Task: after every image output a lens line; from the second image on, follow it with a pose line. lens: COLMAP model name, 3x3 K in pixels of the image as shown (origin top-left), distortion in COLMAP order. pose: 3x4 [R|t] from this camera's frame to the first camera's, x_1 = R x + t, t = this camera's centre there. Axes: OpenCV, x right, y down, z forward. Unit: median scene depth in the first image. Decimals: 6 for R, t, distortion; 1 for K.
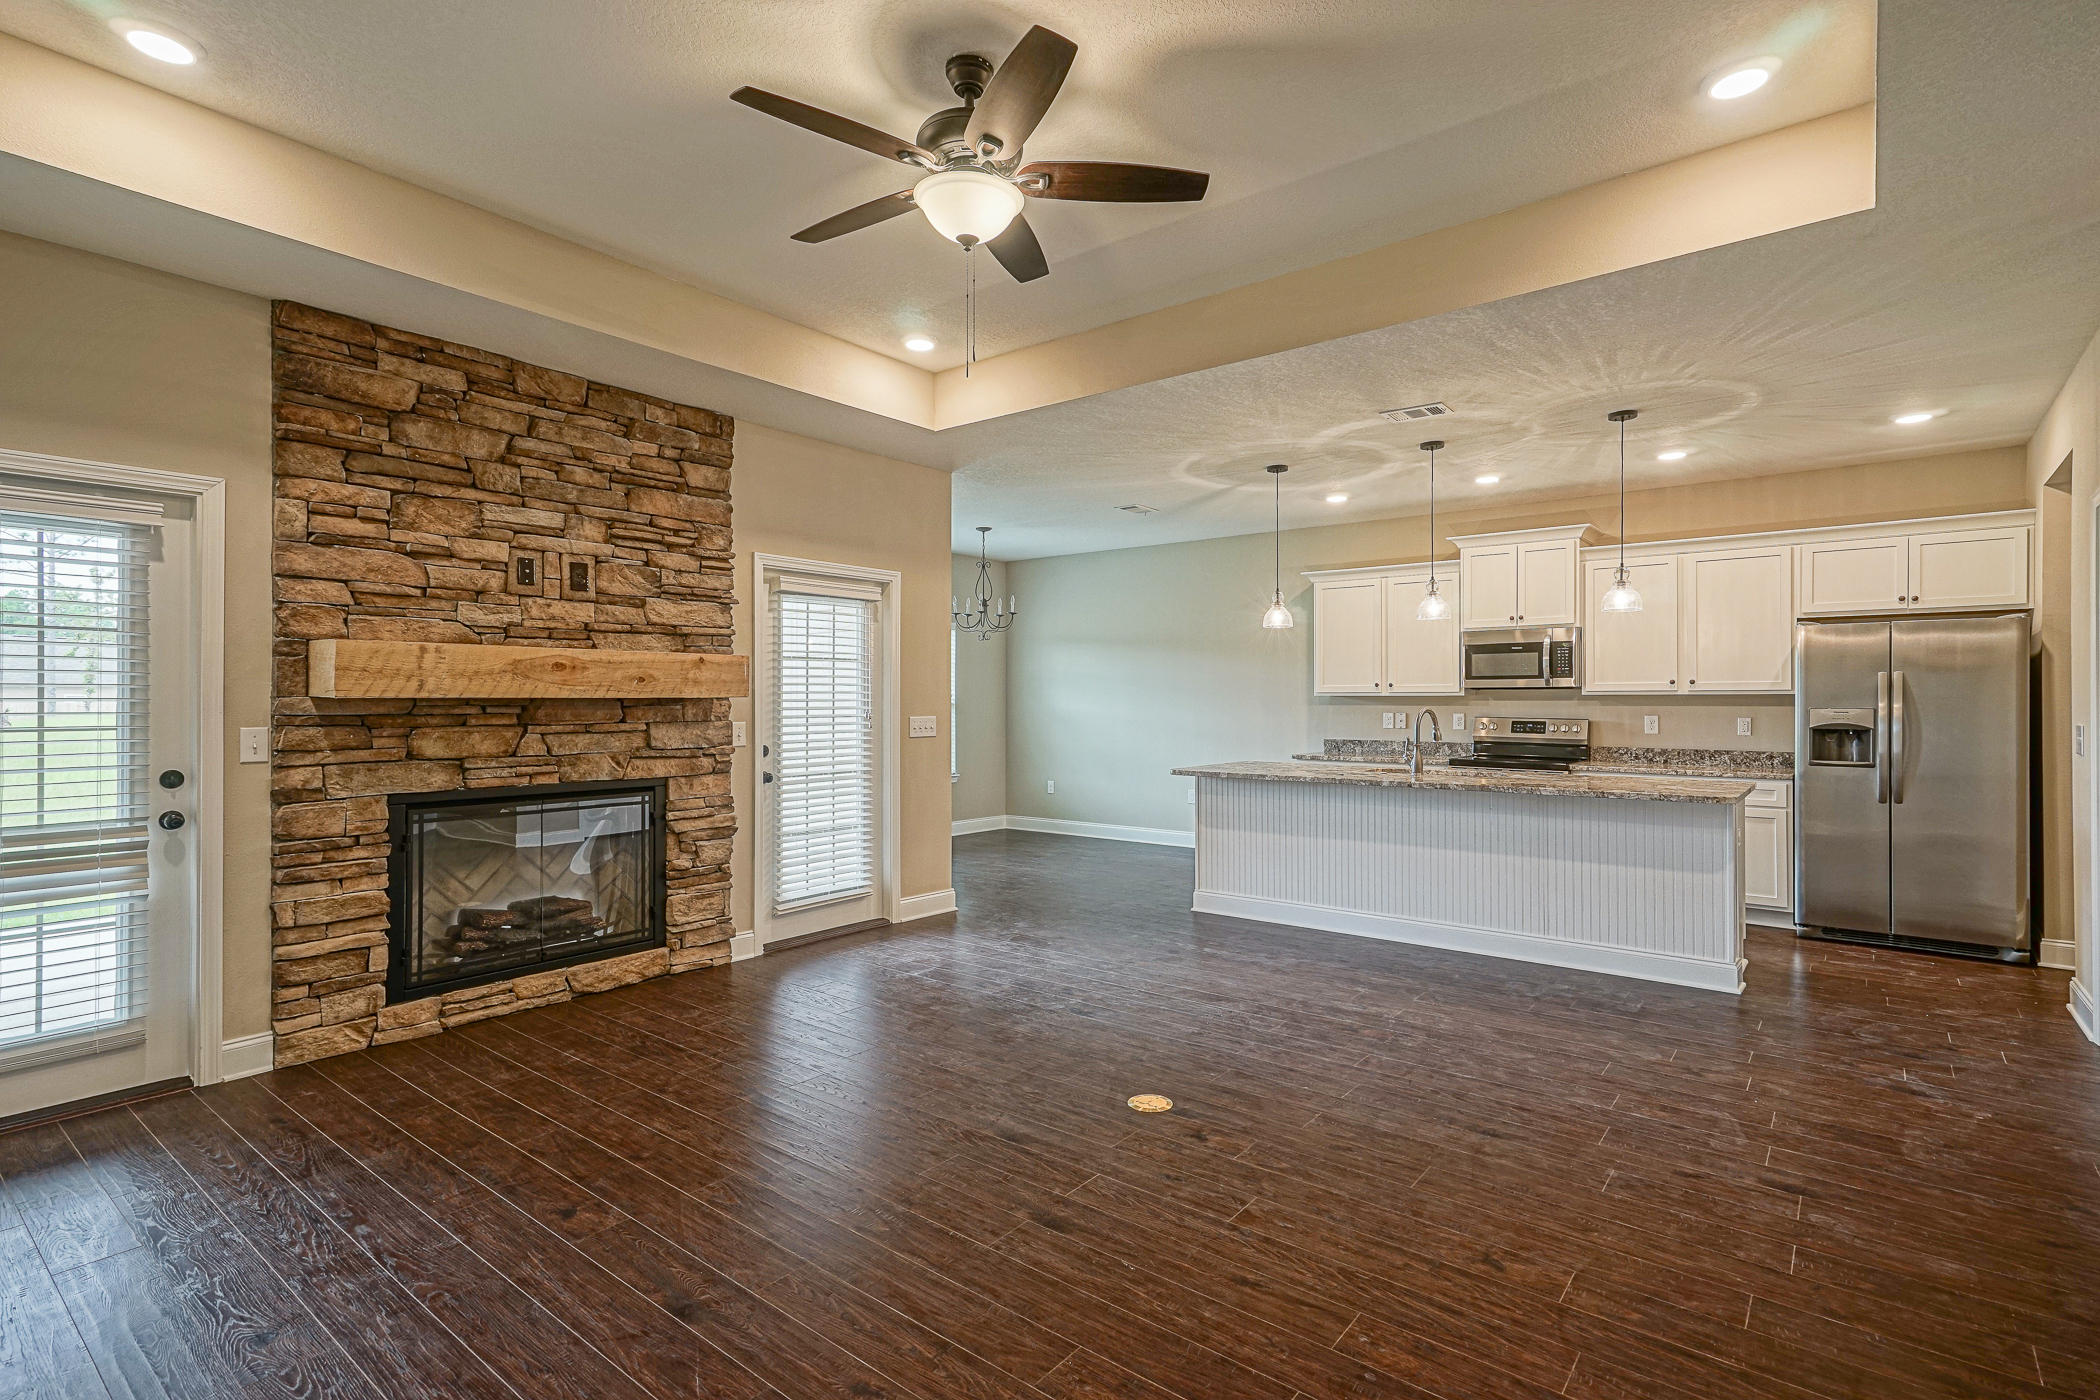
lens RADIAL K [[1013.8, 0, 1046.0], [0, 1013.8, 695.4], [0, 0, 1]] dist [0.005590, 0.011256]
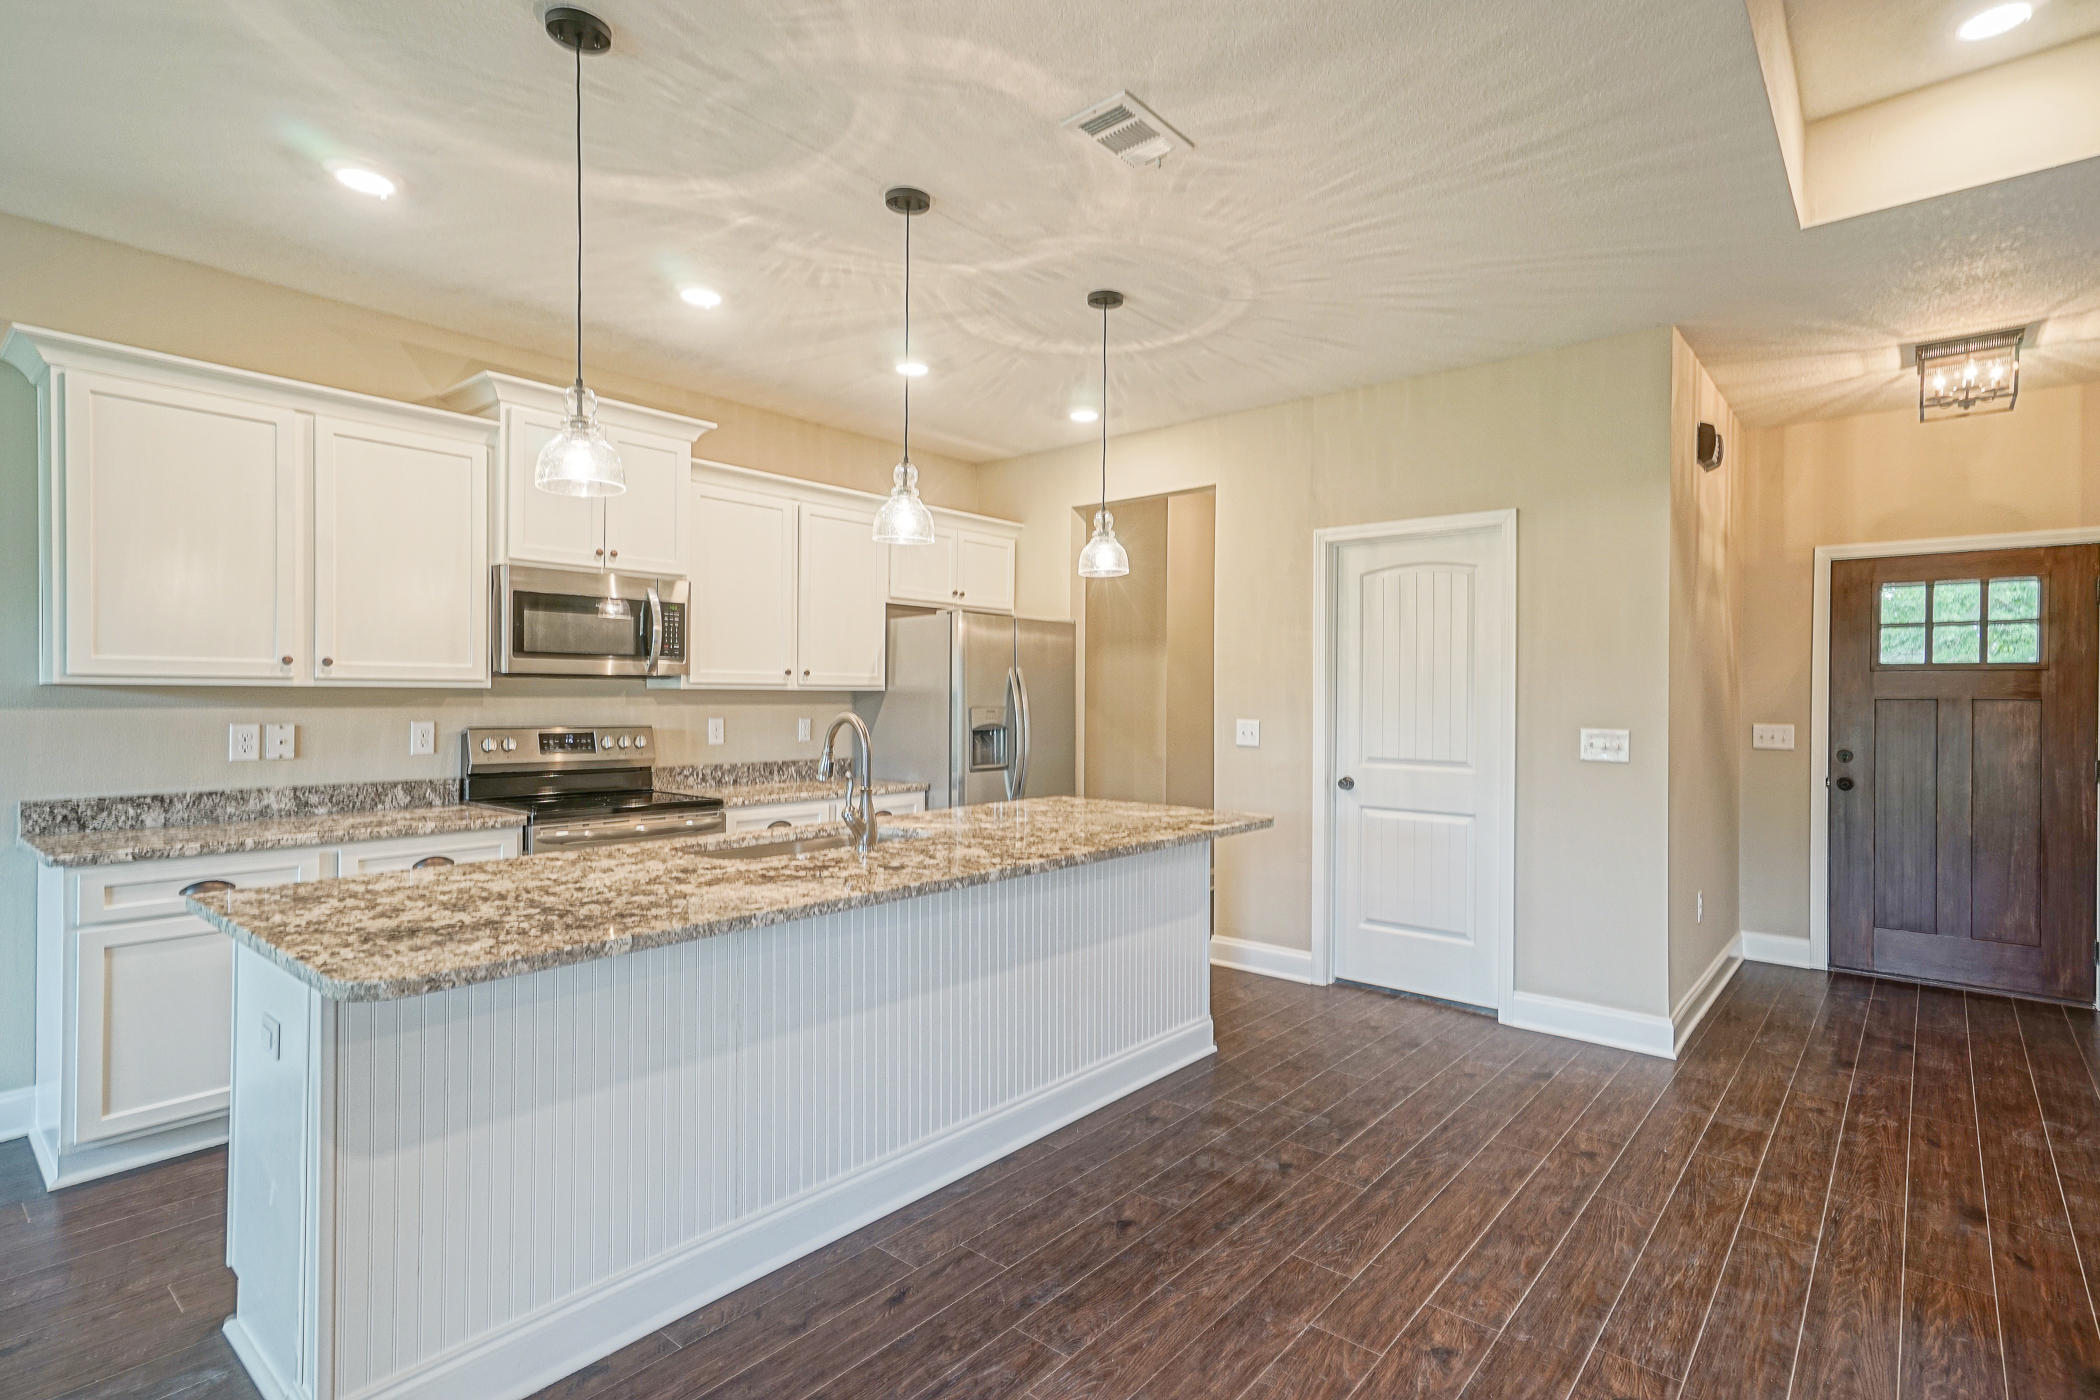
lens RADIAL K [[1013.8, 0, 1044.5], [0, 1013.8, 698.4], [0, 0, 1]] dist [0.005590, 0.011256]
pose [[0.032626, -0.000928, 0.999467, -0.145606], [-0.009473, 0.999954, 0.001238, 0.003673], [-0.999423, -0.009508, 0.032616, 1.021500]]
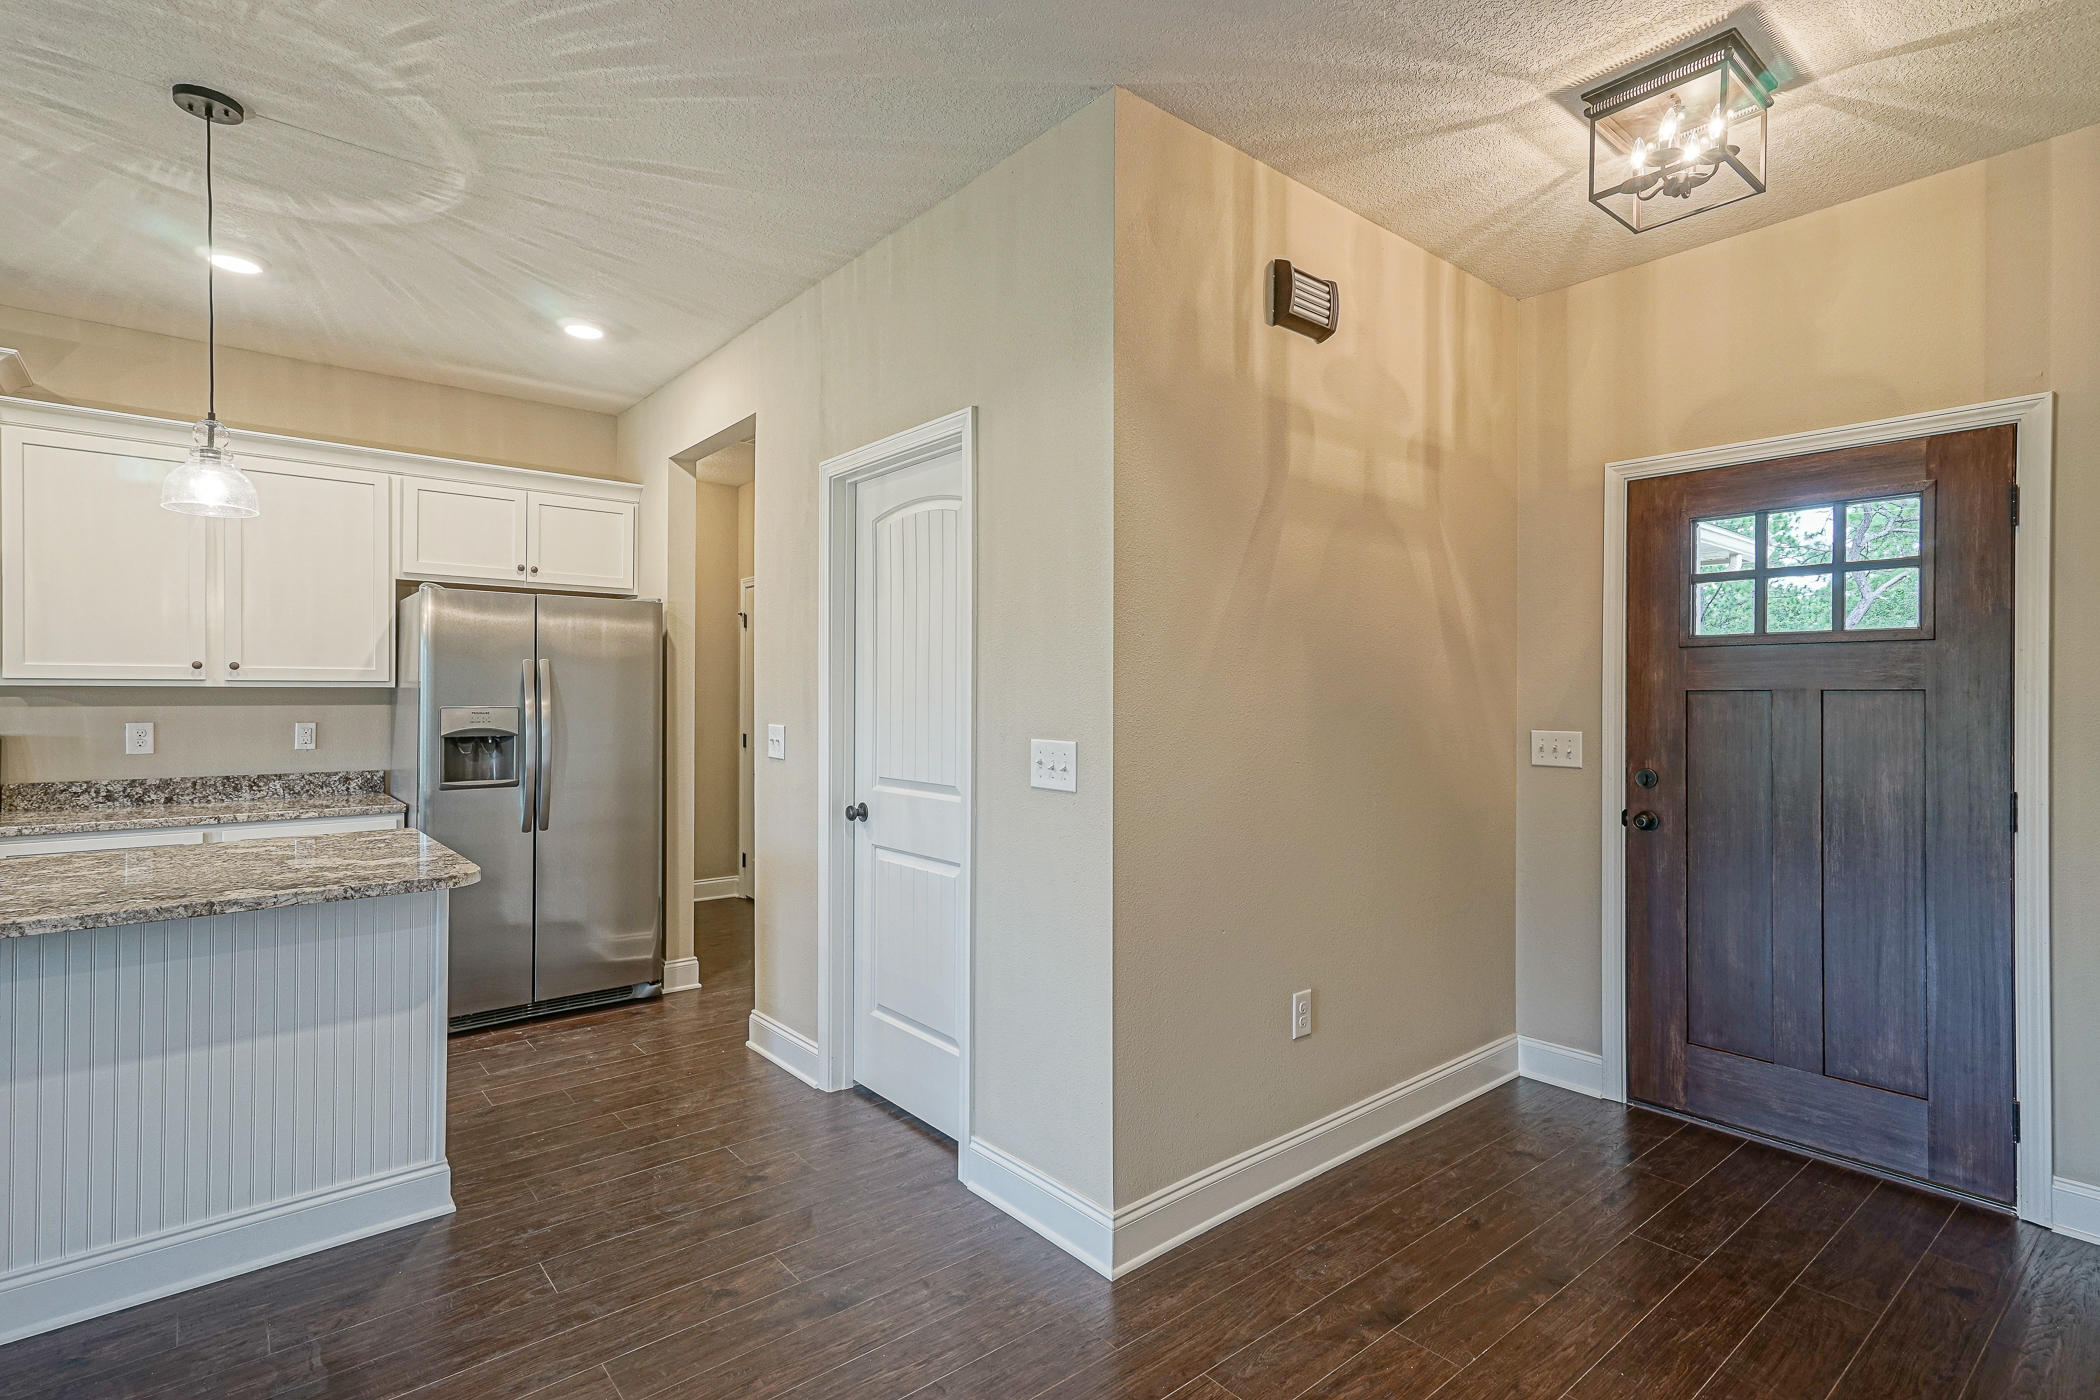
lens RADIAL K [[1013.8, 0, 1045.3], [0, 1013.8, 694.5], [0, 0, 1]] dist [0.005590, 0.011256]
pose [[0.196456, 0.001272, 0.980512, 0.167058], [-0.005115, 0.999987, -0.000273, 0.001831], [-0.980499, -0.004961, 0.196460, 0.516382]]
